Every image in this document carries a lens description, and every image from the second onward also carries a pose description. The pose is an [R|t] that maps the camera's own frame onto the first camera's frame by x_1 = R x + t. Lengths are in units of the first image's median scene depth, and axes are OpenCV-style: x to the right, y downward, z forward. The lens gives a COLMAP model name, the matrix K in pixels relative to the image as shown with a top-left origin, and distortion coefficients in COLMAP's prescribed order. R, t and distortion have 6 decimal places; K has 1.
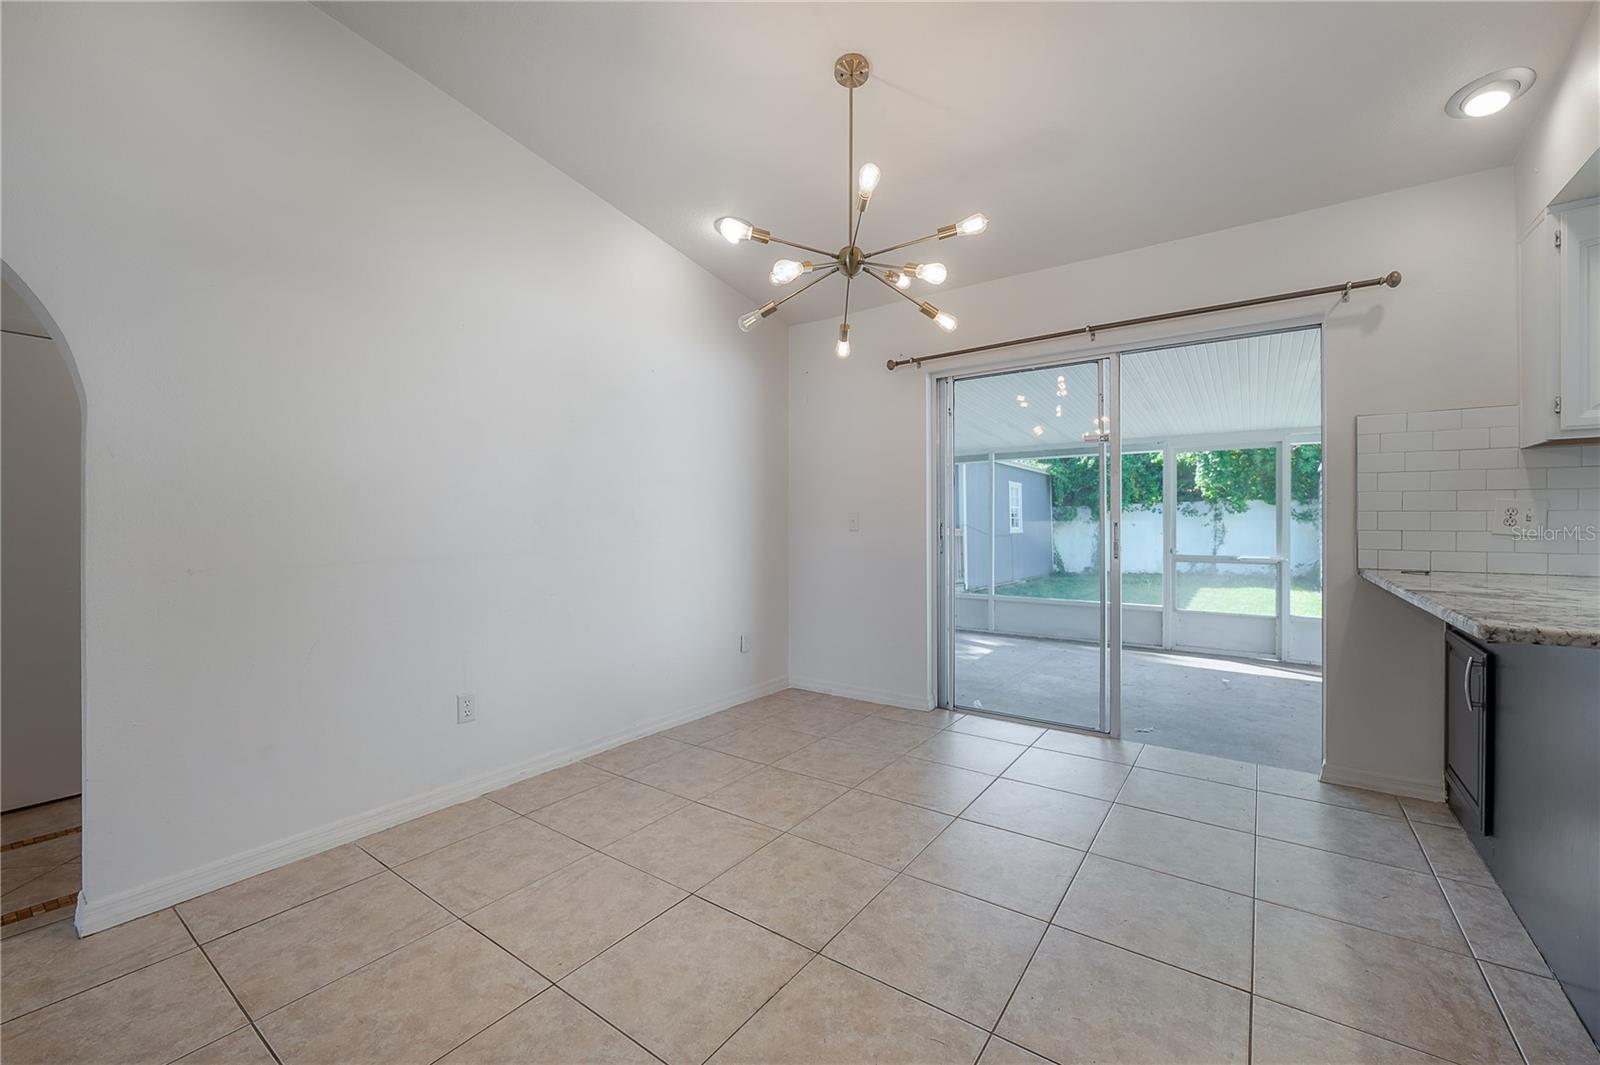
lens RADIAL K [[629.9, 0, 812.3], [0, 629.9, 520.6], [0, 0, 1]] dist [-0.001457, -0.000069]
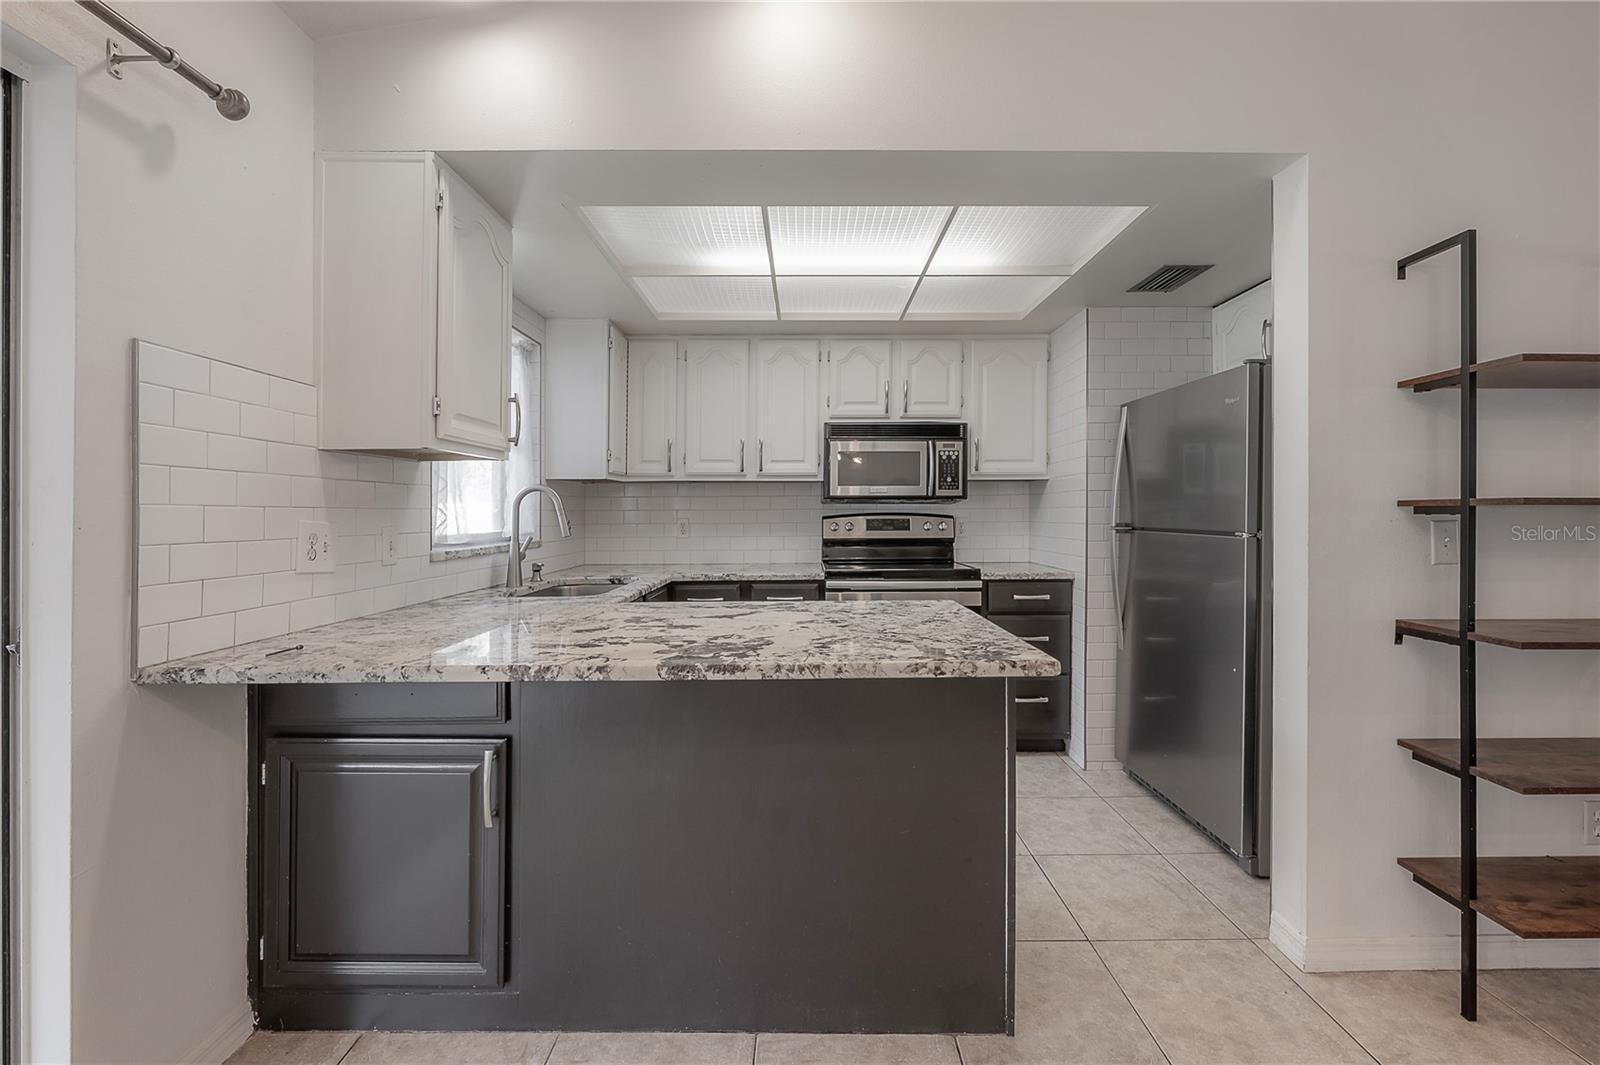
lens RADIAL K [[640.9, 0, 806.3], [0, 640.9, 512.4], [0, 0, 1]] dist [-0.001083, -0.000289]
pose [[-0.580739, 0.000788, 0.814090, 0.189430], [-0.004960, 0.999978, -0.004506, -0.037874], [-0.814075, -0.006655, -0.580722, 0.843855]]
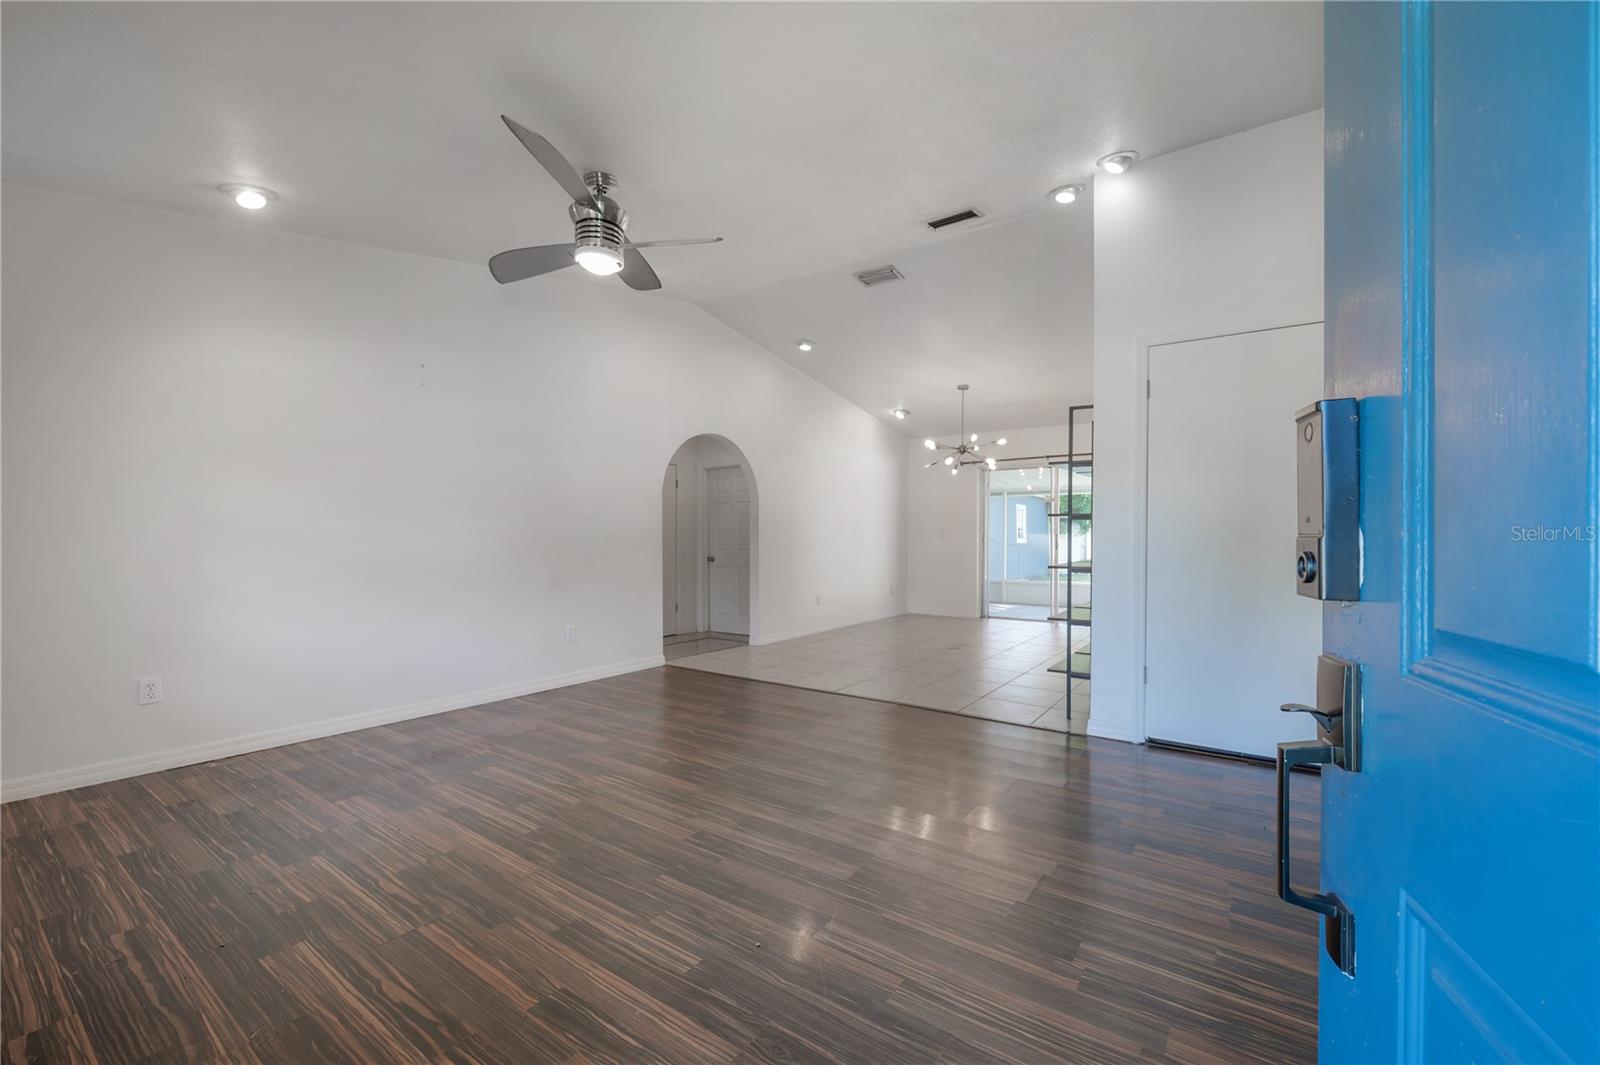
lens RADIAL K [[638.4, 0, 807.3], [0, 638.4, 533.2], [0, 0, 1]] dist [-0.001263, -0.000125]
pose [[0.999837, 0.006757, -0.016757, -0.544788], [-0.006758, 0.999977, -0.000001, 0.008591], [0.016756, 0.000114, 0.999860, -1.819609]]
